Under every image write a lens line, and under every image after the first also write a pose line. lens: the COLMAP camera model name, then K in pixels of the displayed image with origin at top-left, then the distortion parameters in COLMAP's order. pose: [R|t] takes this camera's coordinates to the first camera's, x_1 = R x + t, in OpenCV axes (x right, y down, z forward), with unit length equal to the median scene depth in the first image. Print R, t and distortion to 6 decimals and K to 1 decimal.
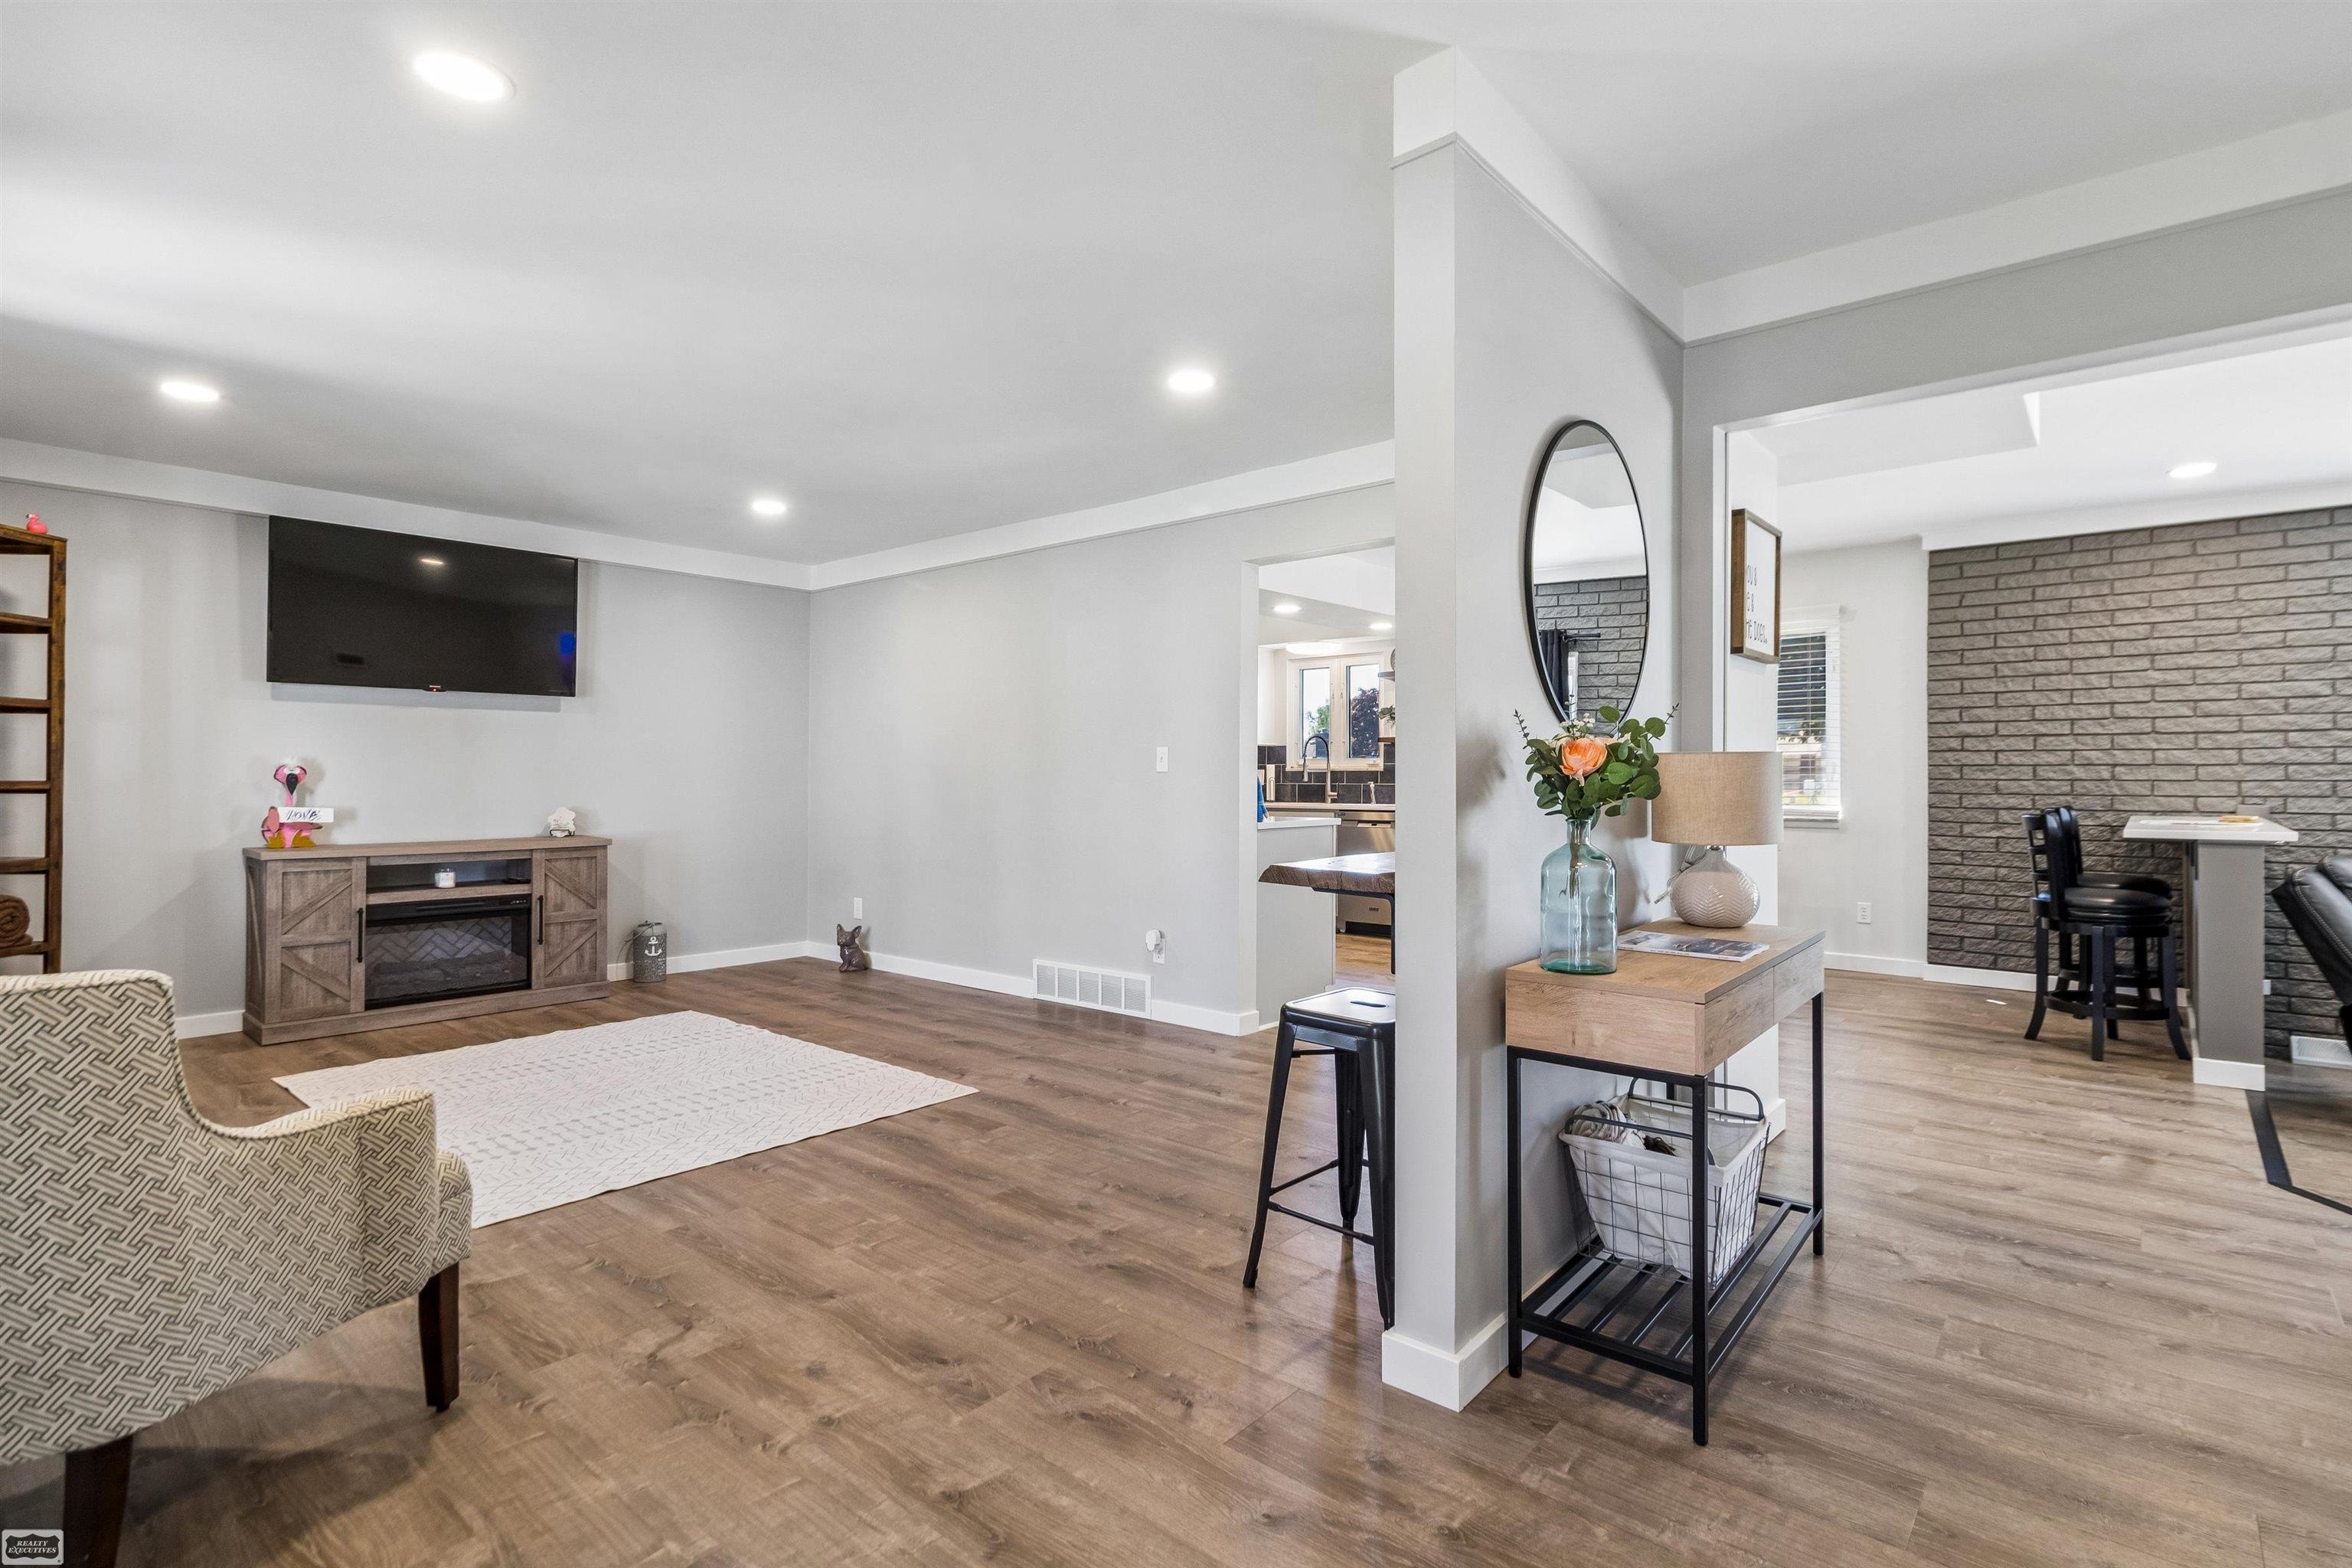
lens RADIAL K [[1100.9, 0, 1176.0], [0, 1100.9, 784.0], [0, 0, 1]] dist [-0.001784, -0.000123]
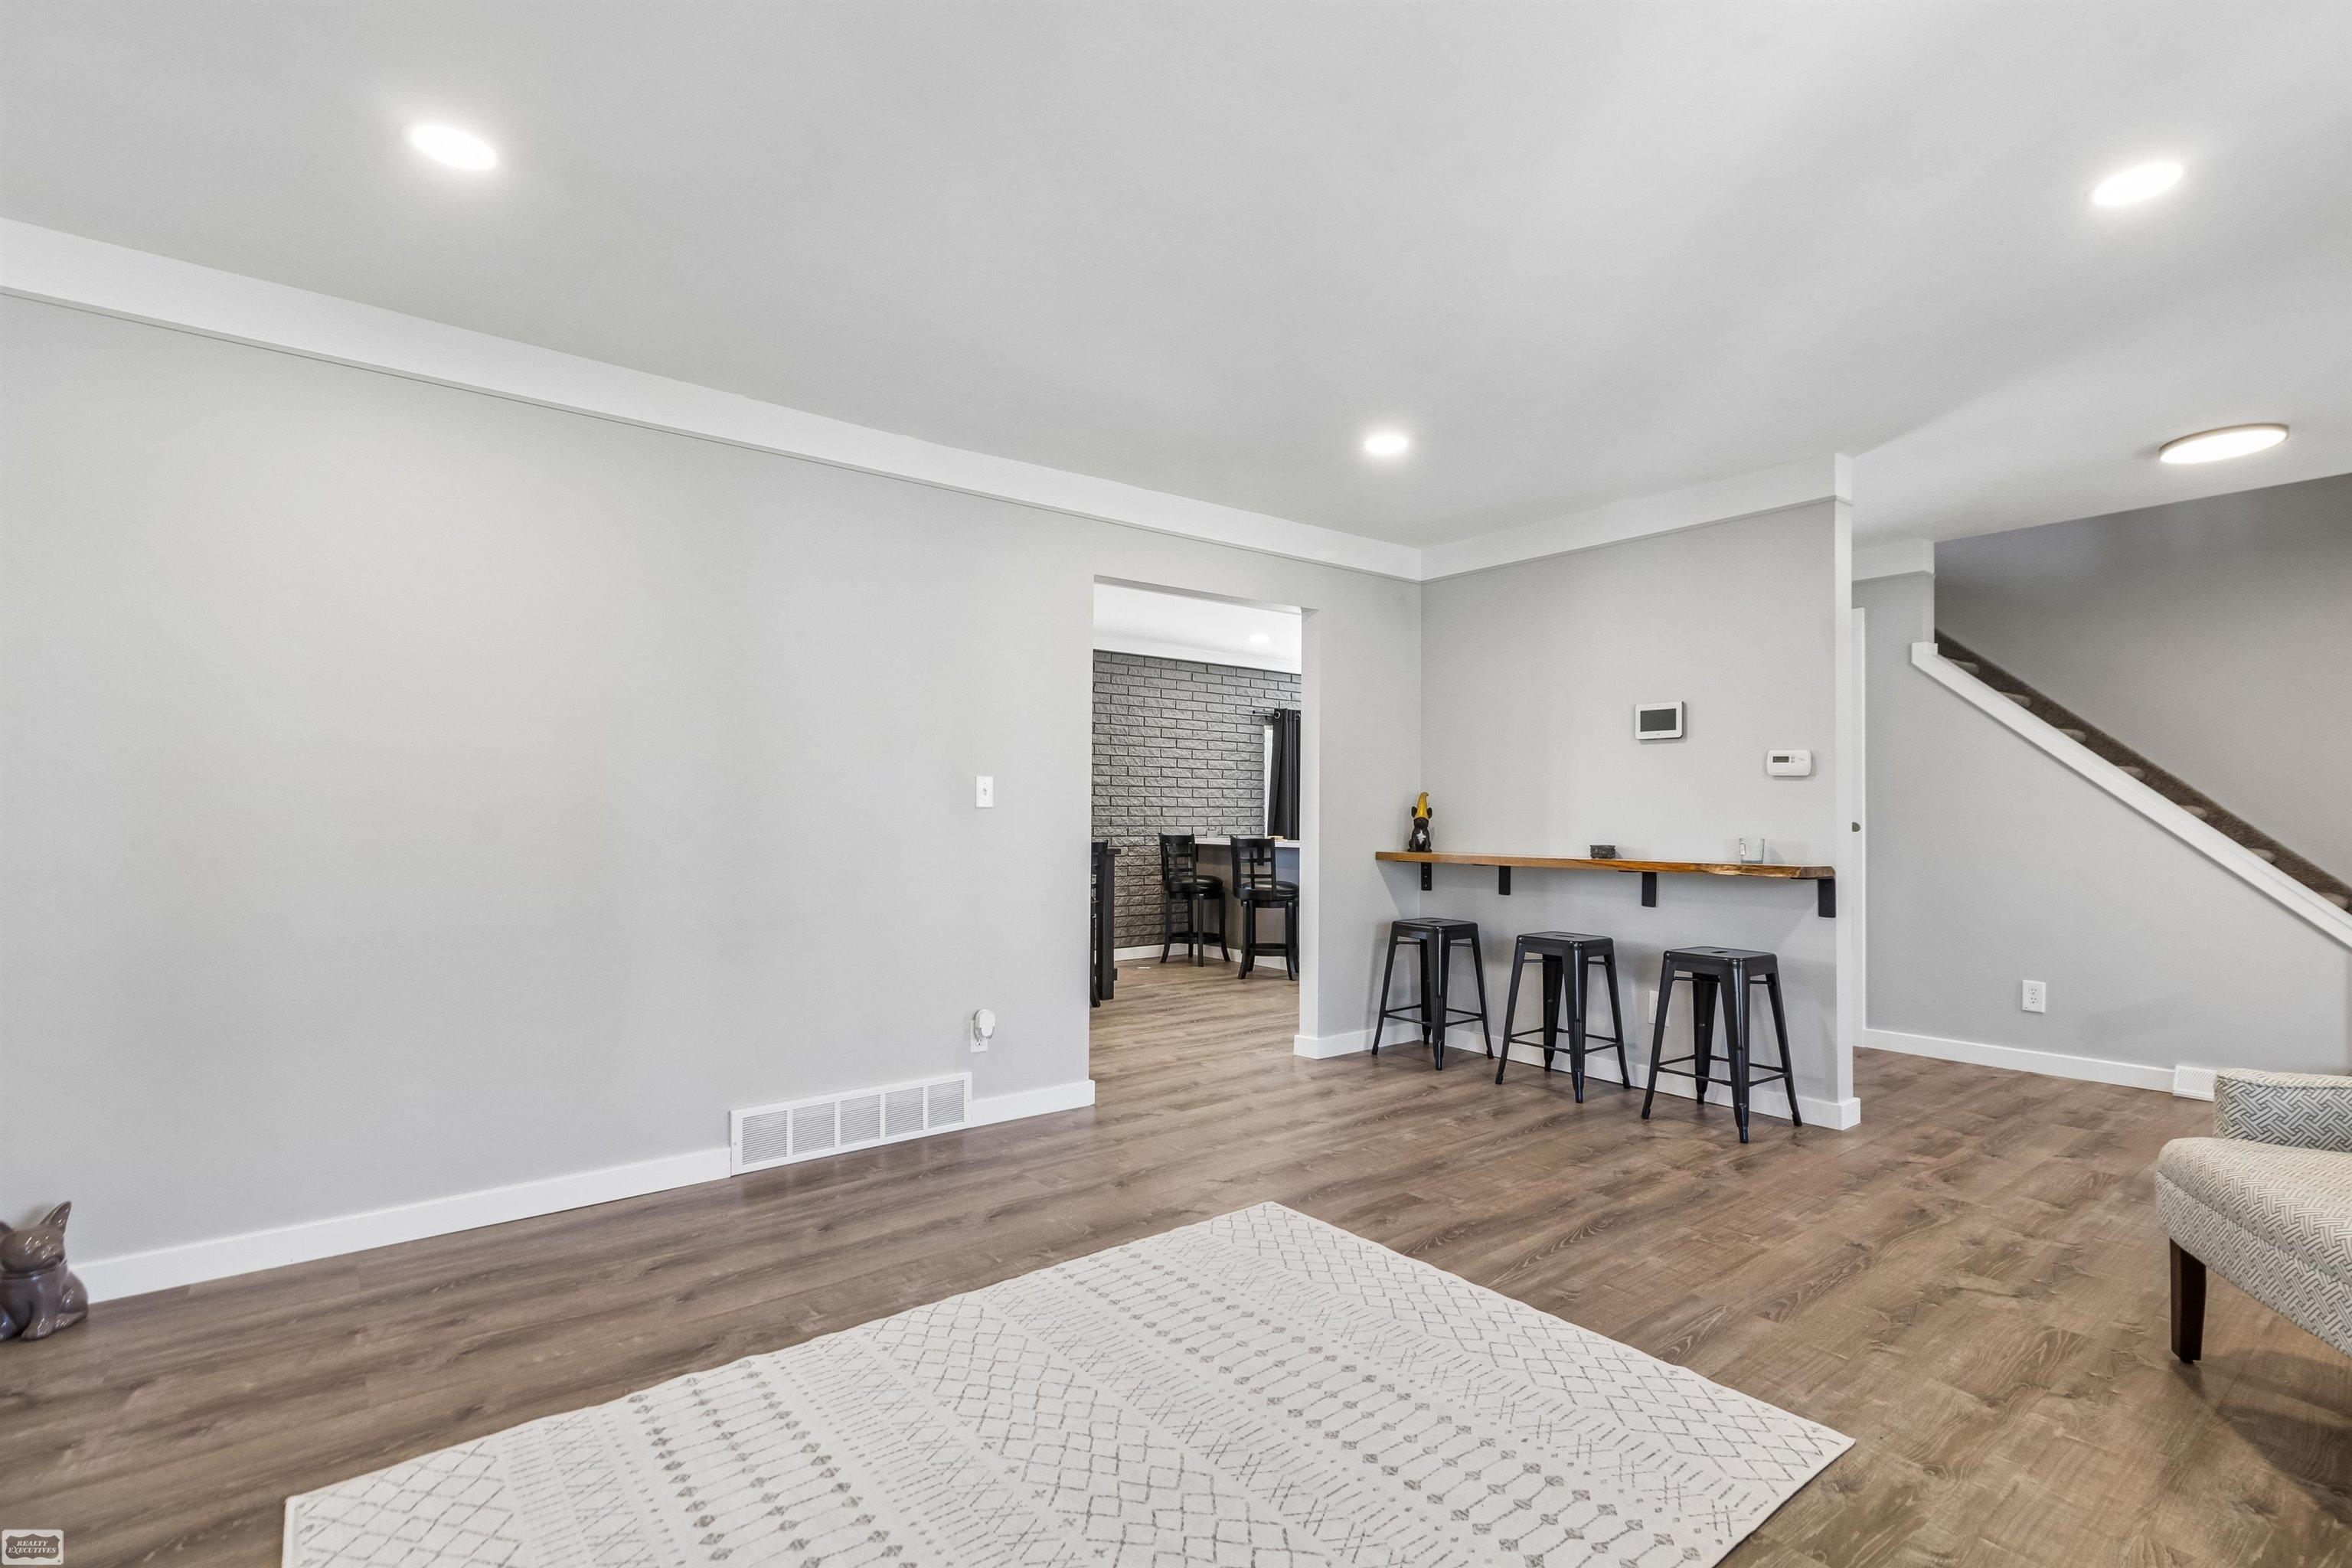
lens RADIAL K [[1114.3, 0, 1241.2], [0, 1114.3, 819.2], [0, 0, 1]] dist [0.009913, 0.000707]
pose [[0.169072, -0.004116, 0.985595, -1.227497], [0.003384, 0.999988, 0.003596, -0.008161], [-0.985598, 0.002728, 0.169084, 1.090179]]
